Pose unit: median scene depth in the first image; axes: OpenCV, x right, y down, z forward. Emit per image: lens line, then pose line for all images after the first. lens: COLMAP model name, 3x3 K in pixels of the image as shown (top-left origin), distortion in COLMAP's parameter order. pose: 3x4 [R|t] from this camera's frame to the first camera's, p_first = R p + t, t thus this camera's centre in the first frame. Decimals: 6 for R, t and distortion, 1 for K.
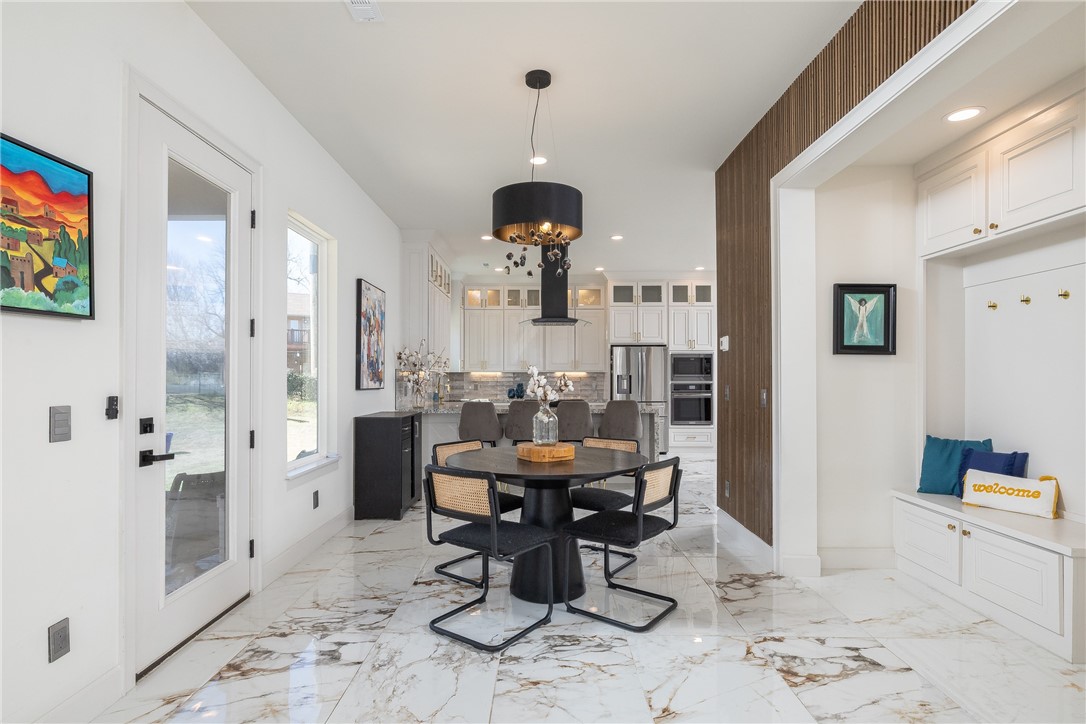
lens RADIAL K [[515.9, 0, 530.9], [0, 515.9, 374.2], [0, 0, 1]] dist [-0.004047, 0.000282]
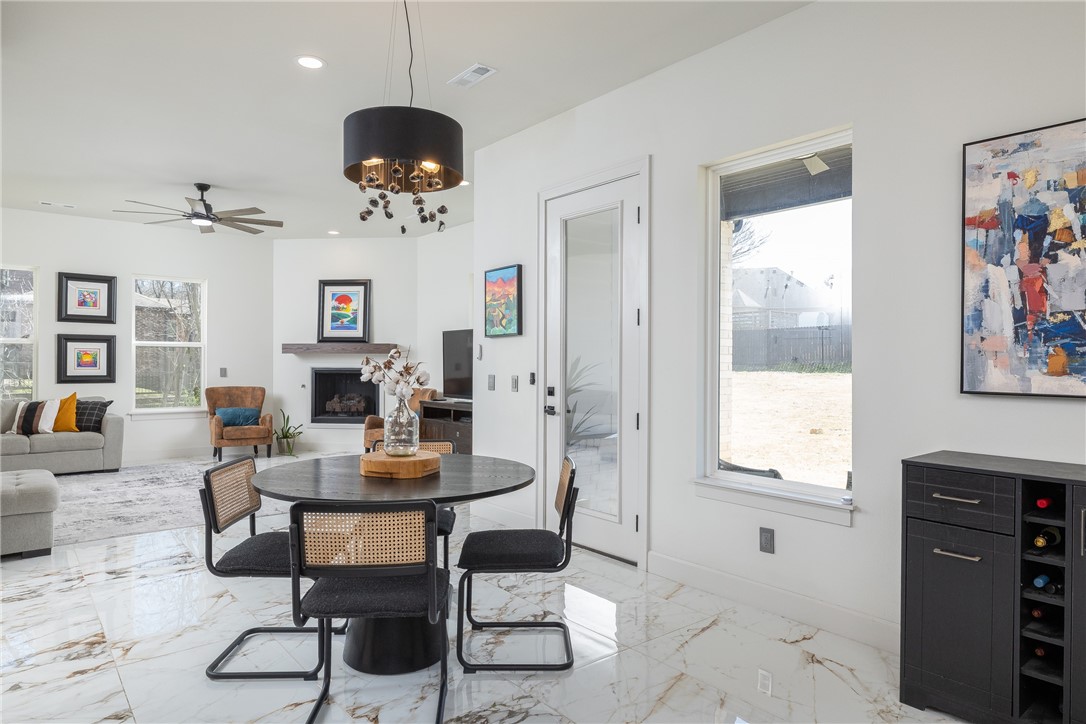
lens RADIAL K [[661.0, 0, 546.5], [0, 661.0, 364.3], [0, 0, 1]] dist [0.001568, -0.004060]
pose [[-0.745474, -0.002462, -0.666530, 0.712893], [-0.001819, 0.999997, -0.001660, 0.014068], [0.666532, -0.000026, -0.745476, 2.614392]]
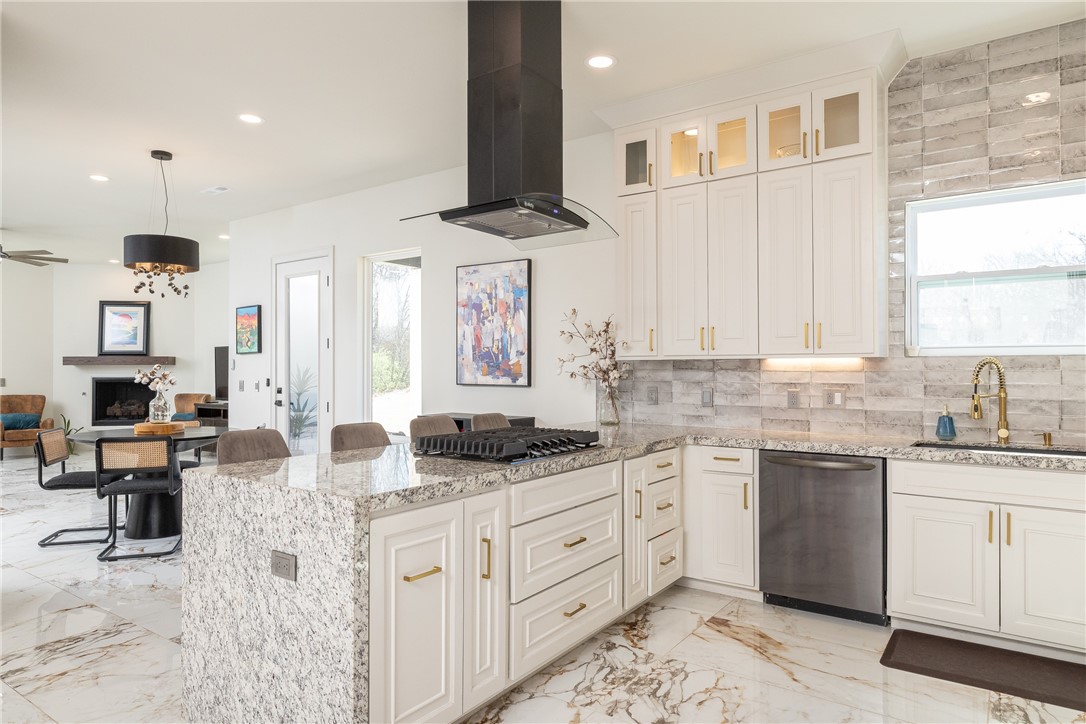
lens RADIAL K [[661.0, 0, 547.2], [0, 661.0, 365.6], [0, 0, 1]] dist [0.001568, -0.004060]
pose [[-0.539569, -0.005910, -0.841921, 1.300738], [0.006693, 0.999914, -0.011308, 0.021310], [0.841915, -0.011737, -0.539483, 3.894267]]
